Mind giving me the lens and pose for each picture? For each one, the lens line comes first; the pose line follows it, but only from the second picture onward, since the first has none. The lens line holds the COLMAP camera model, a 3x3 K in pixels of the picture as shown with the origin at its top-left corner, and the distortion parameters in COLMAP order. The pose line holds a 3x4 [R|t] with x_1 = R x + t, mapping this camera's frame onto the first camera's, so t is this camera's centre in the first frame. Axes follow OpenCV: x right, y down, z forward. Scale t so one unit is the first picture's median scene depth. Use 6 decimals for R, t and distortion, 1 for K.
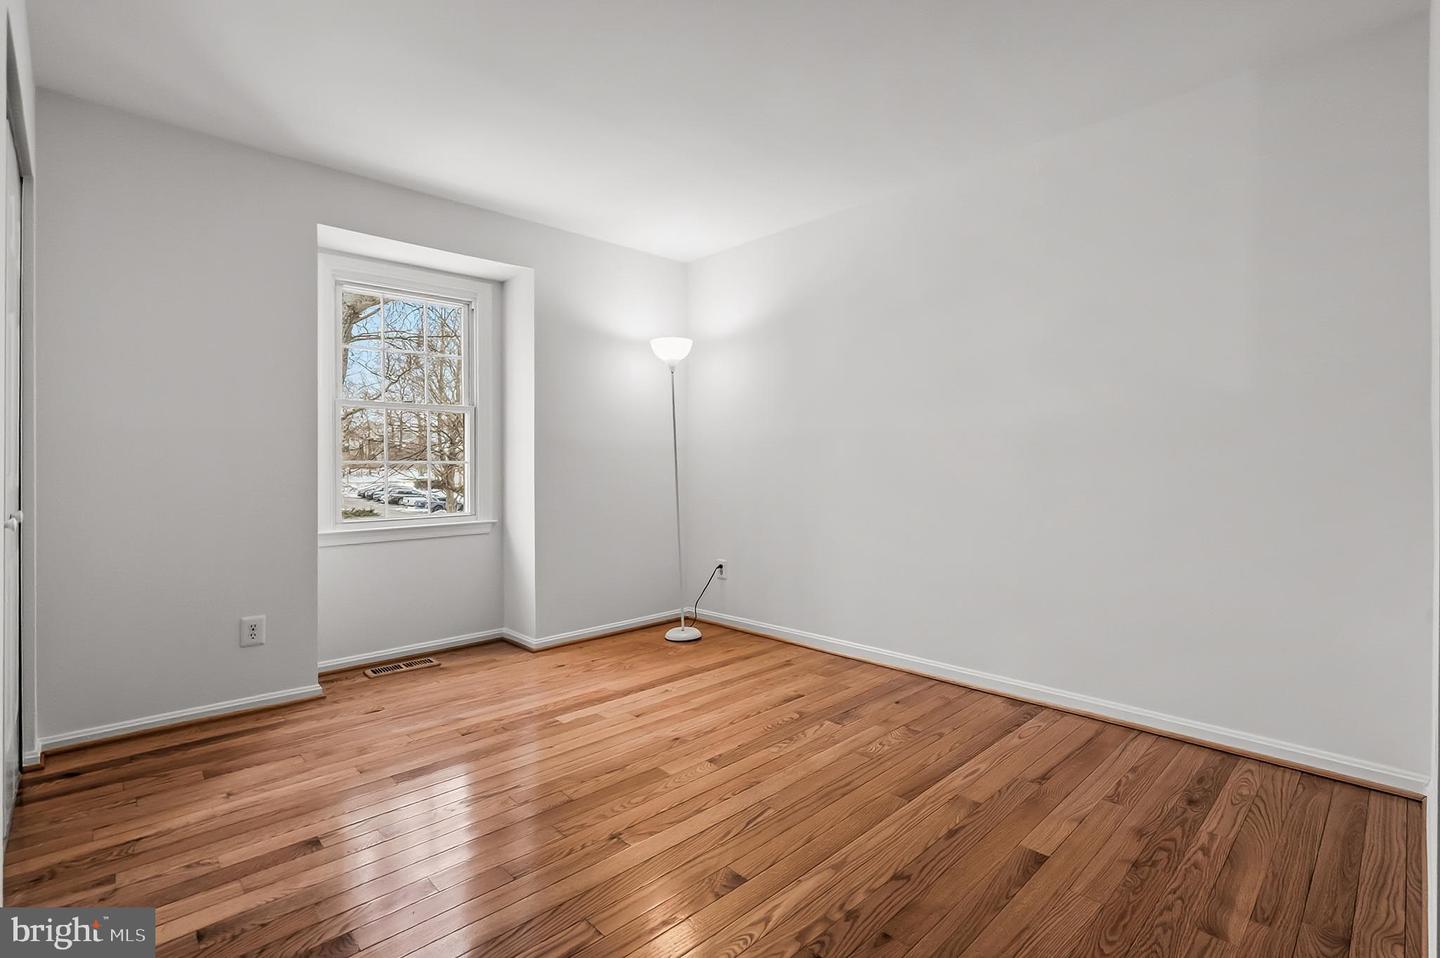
lens RADIAL K [[657.9, 0, 721.9], [0, 657.9, 475.6], [0, 0, 1]] dist [0.001298, 0.000768]
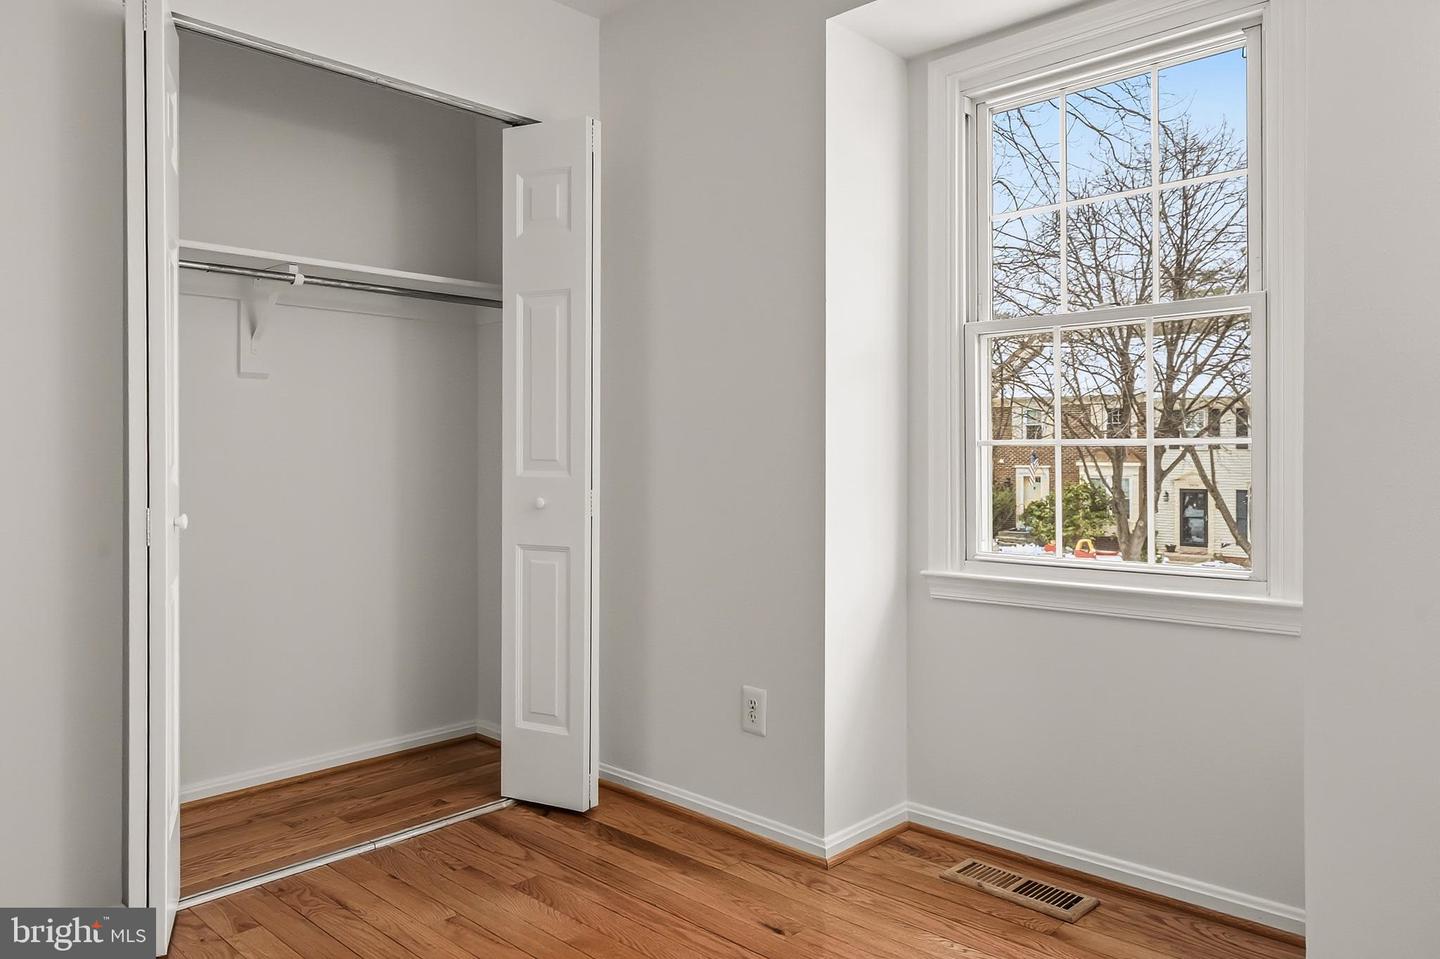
lens RADIAL K [[983.5, 0, 720.2], [0, 983.5, 455.9], [0, 0, 1]] dist [0.001066, -0.000120]
pose [[0.050097, 0.003176, -0.998739, 0.246611], [-0.014919, 0.999886, 0.002432, -0.011790], [0.998633, 0.014778, 0.050139, 0.971712]]
